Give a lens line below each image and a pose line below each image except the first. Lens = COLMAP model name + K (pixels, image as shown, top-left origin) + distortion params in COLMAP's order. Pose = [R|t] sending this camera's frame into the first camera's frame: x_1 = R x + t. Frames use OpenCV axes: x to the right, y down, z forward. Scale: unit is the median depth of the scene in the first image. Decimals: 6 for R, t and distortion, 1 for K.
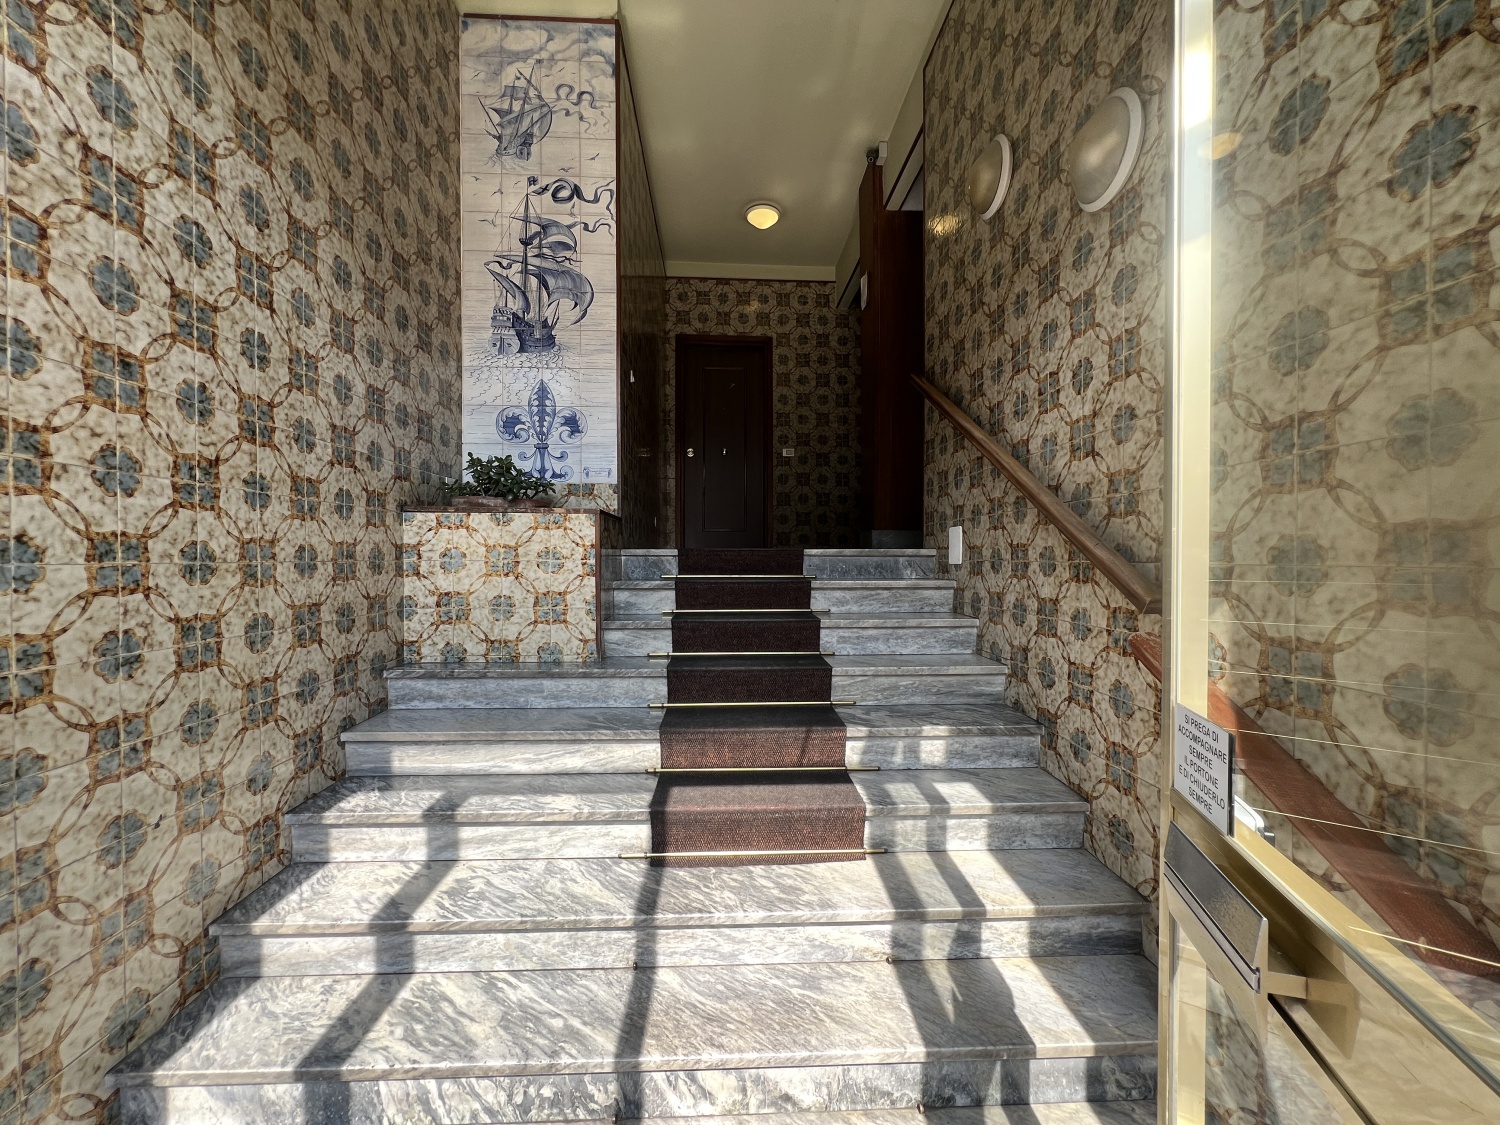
lens RADIAL K [[600.1, 0, 744.9], [0, 600.1, 564.5], [0, 0, 1]] dist [-0.003573, 0.000865]
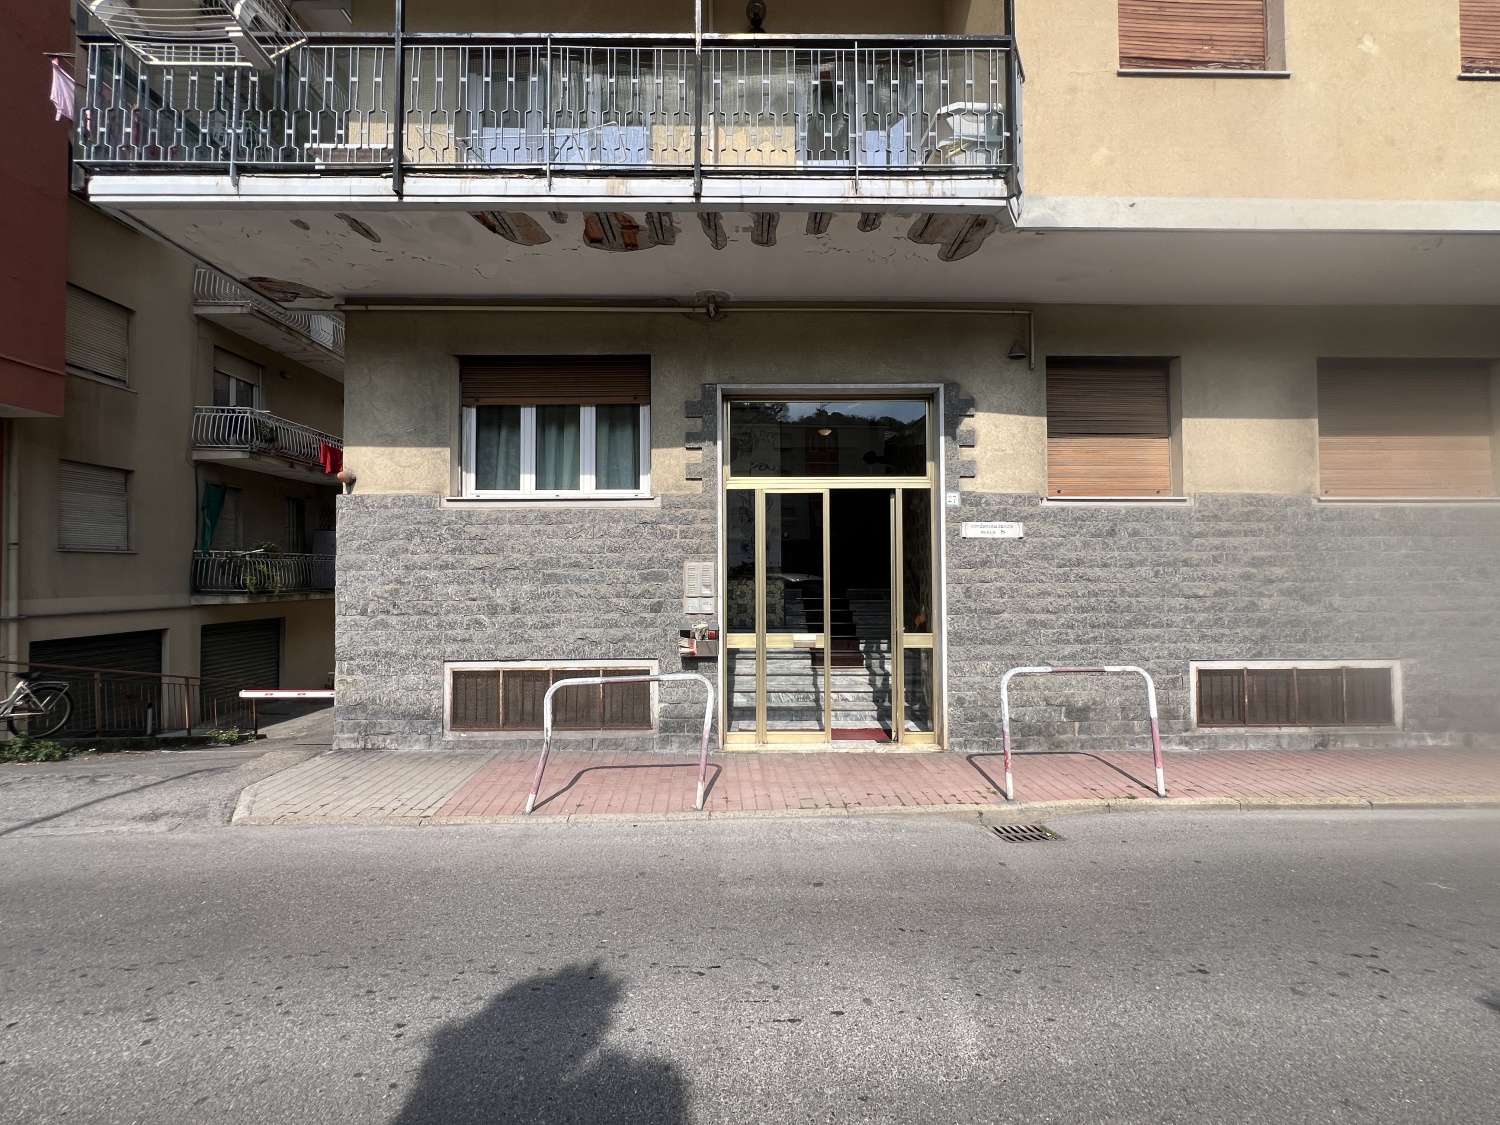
lens RADIAL K [[600.1, 0, 745.5], [0, 600.1, 563.7], [0, 0, 1]] dist [-0.003573, 0.000865]
pose [[0.998773, -0.004317, -0.049332, -0.303401], [0.003014, 0.999646, -0.026448, -0.090703], [0.049429, 0.026267, 0.998432, -2.367408]]
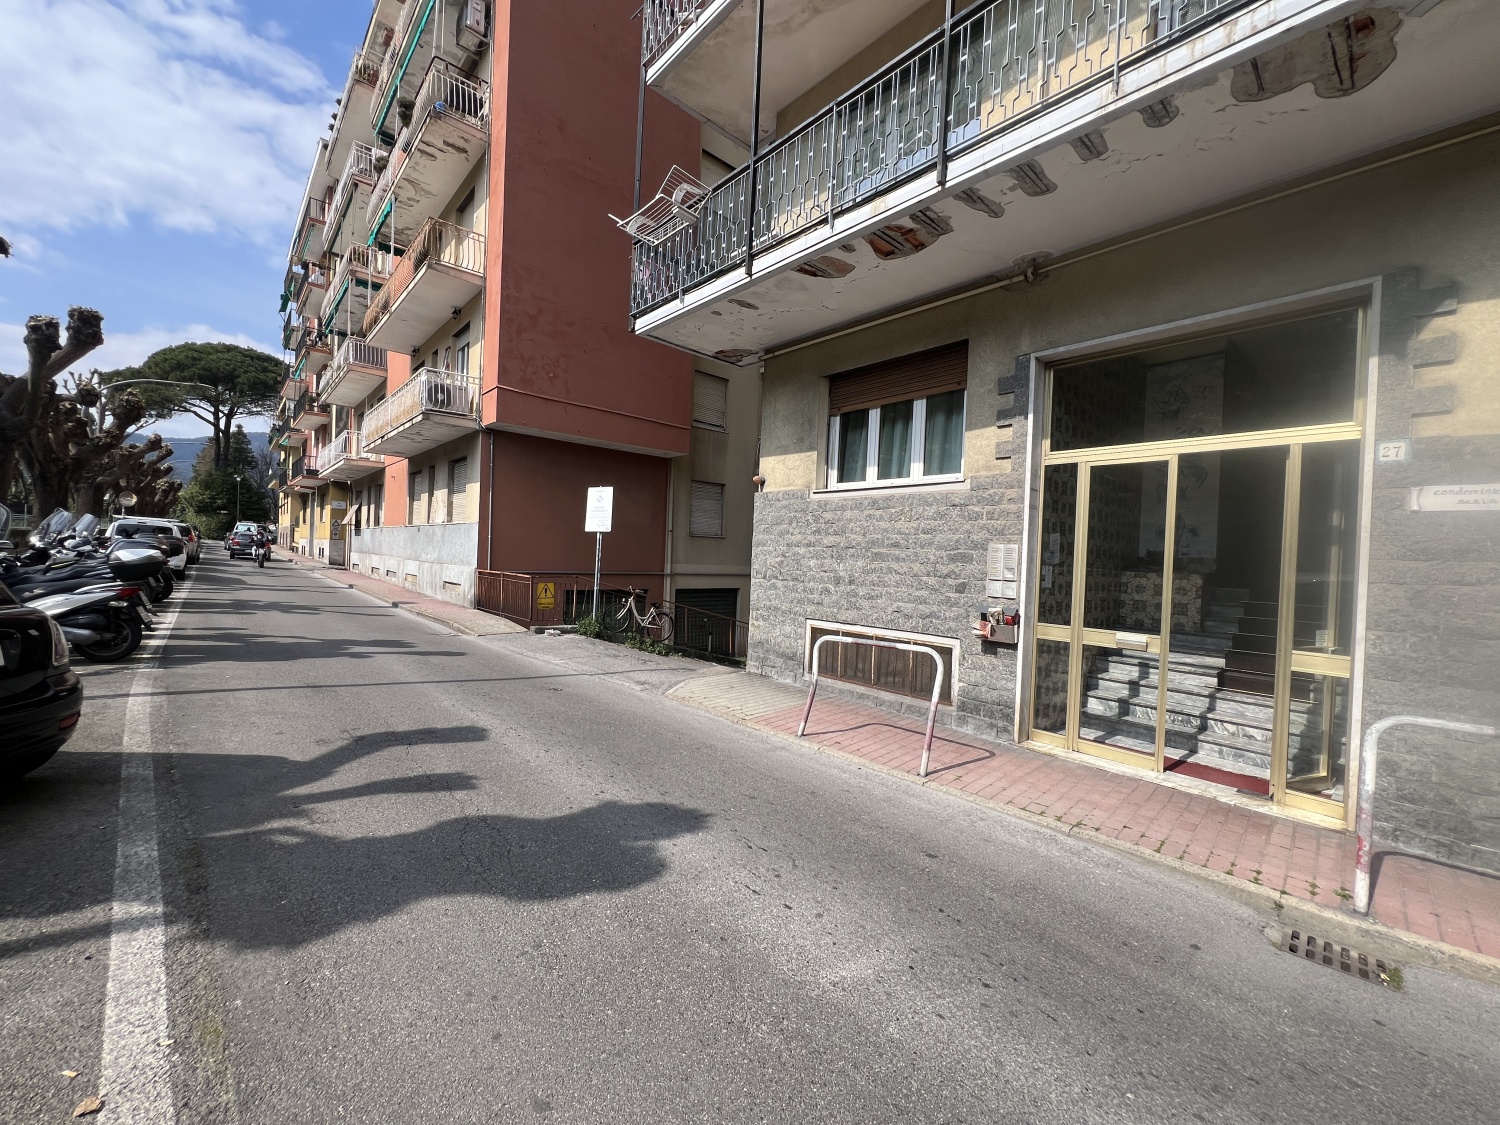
lens RADIAL K [[600.1, 0, 751.0], [0, 600.1, 564.1], [0, 0, 1]] dist [-0.003573, 0.000865]
pose [[0.622062, 0.034917, -0.782189, 0.570268], [-0.048056, 0.998824, 0.006370, -0.054035], [0.781492, 0.033627, 0.623008, -2.182029]]
